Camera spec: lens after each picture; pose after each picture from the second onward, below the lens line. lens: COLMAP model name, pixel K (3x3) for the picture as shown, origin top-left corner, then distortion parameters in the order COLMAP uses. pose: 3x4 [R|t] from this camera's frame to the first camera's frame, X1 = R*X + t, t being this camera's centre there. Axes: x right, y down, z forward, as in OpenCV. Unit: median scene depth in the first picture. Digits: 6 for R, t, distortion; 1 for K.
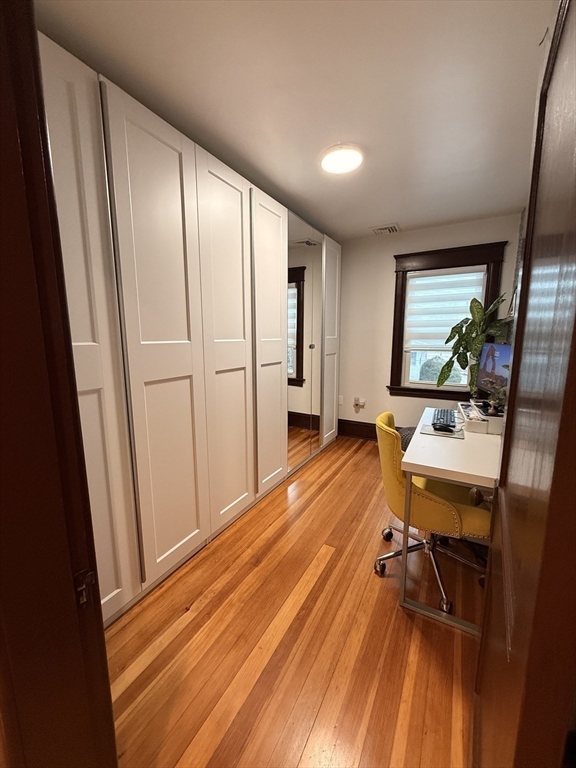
lens RADIAL K [[304.1, 0, 287.0], [0, 304.1, 380.8], [0, 0, 1]] dist [-0.000181, -0.000053]
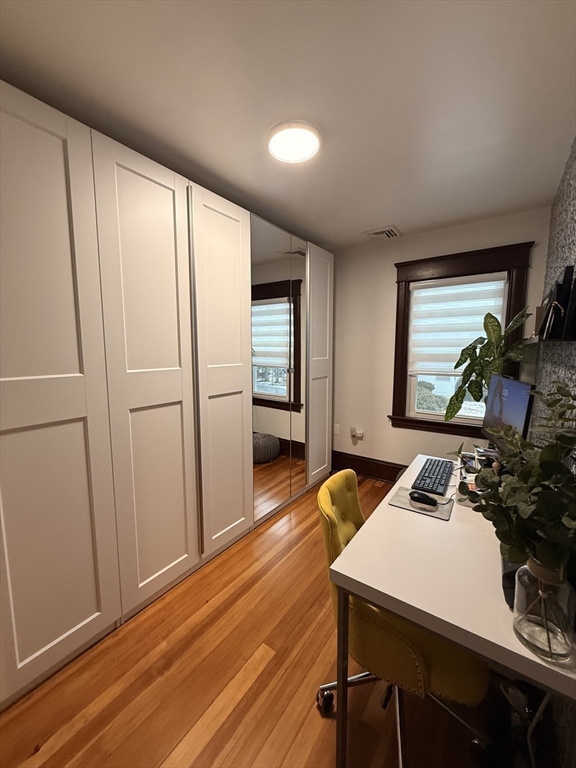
lens RADIAL K [[304.1, 0, 287.0], [0, 304.1, 380.8], [0, 0, 1]] dist [-0.000181, -0.000053]
pose [[0.994777, 0.011327, -0.101437, 0.178494], [-0.015527, 0.999050, -0.040714, -0.055167], [0.100880, 0.042077, 0.994008, 0.168697]]
